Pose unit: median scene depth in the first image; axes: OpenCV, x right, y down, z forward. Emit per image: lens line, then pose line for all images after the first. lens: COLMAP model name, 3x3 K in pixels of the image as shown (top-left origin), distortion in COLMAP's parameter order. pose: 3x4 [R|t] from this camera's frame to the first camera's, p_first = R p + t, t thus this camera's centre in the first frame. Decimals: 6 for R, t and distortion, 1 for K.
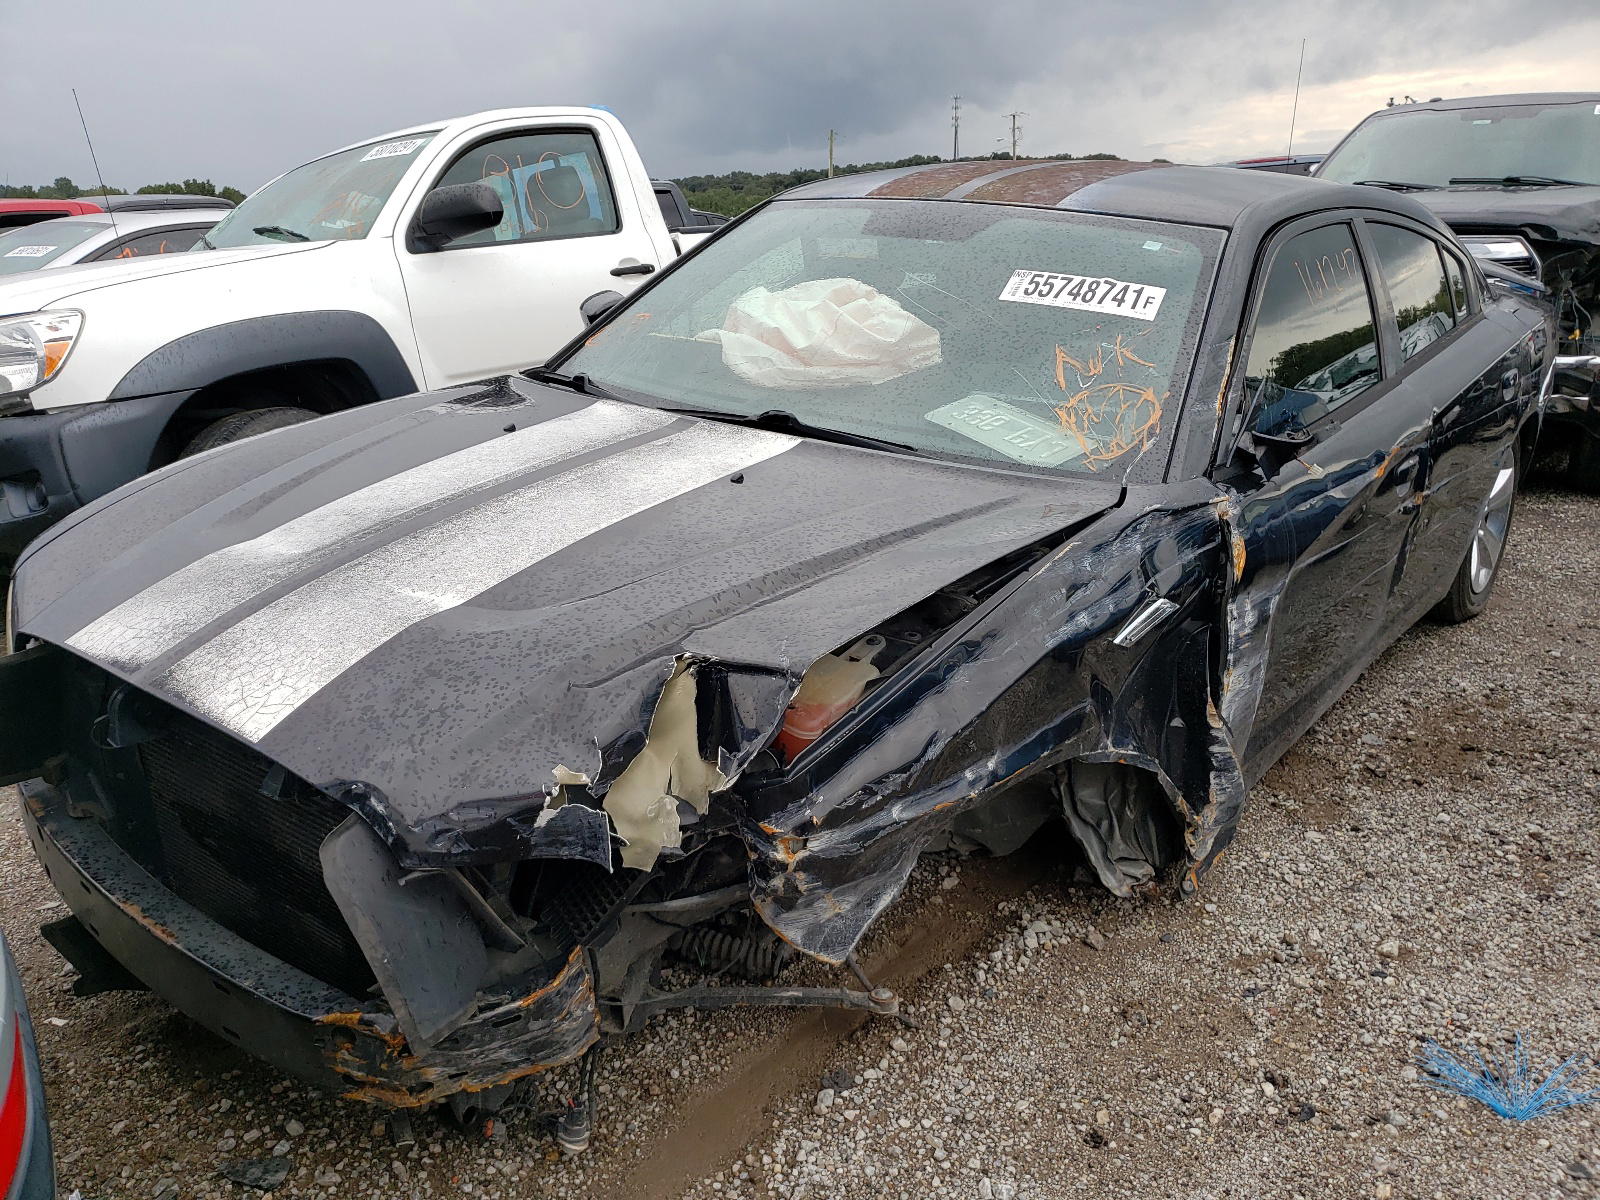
lens RADIAL K [[1213.2, 0, 800.0], [0, 1213.2, 600.0], [0, 0, 1]] dist [-0.000080, -0.000777]
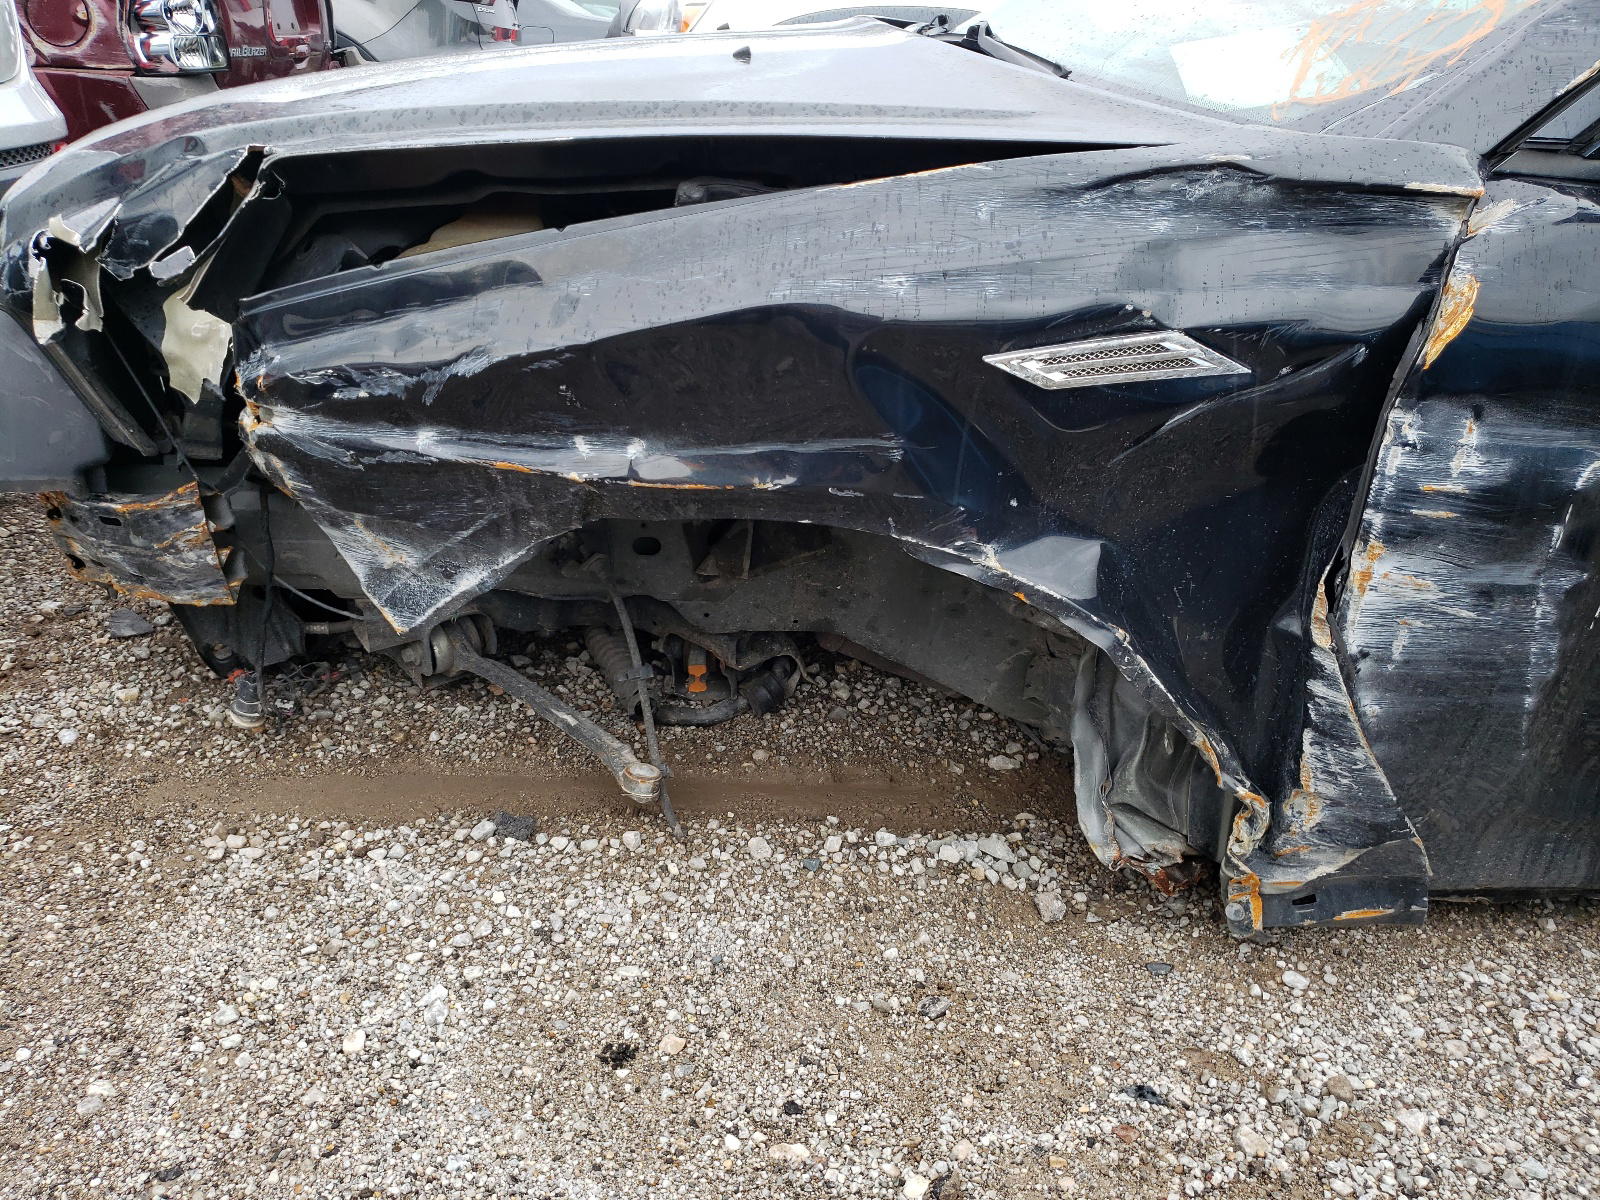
lens RADIAL K [[1213.2, 0, 800.0], [0, 1213.2, 600.0], [0, 0, 1]] dist [-0.000080, -0.000777]
pose [[0.691724, 0.355934, -0.628354, 0.514463], [-0.282457, 0.934134, 0.218202, 0.036005], [0.664633, 0.026547, 0.746699, 0.463725]]
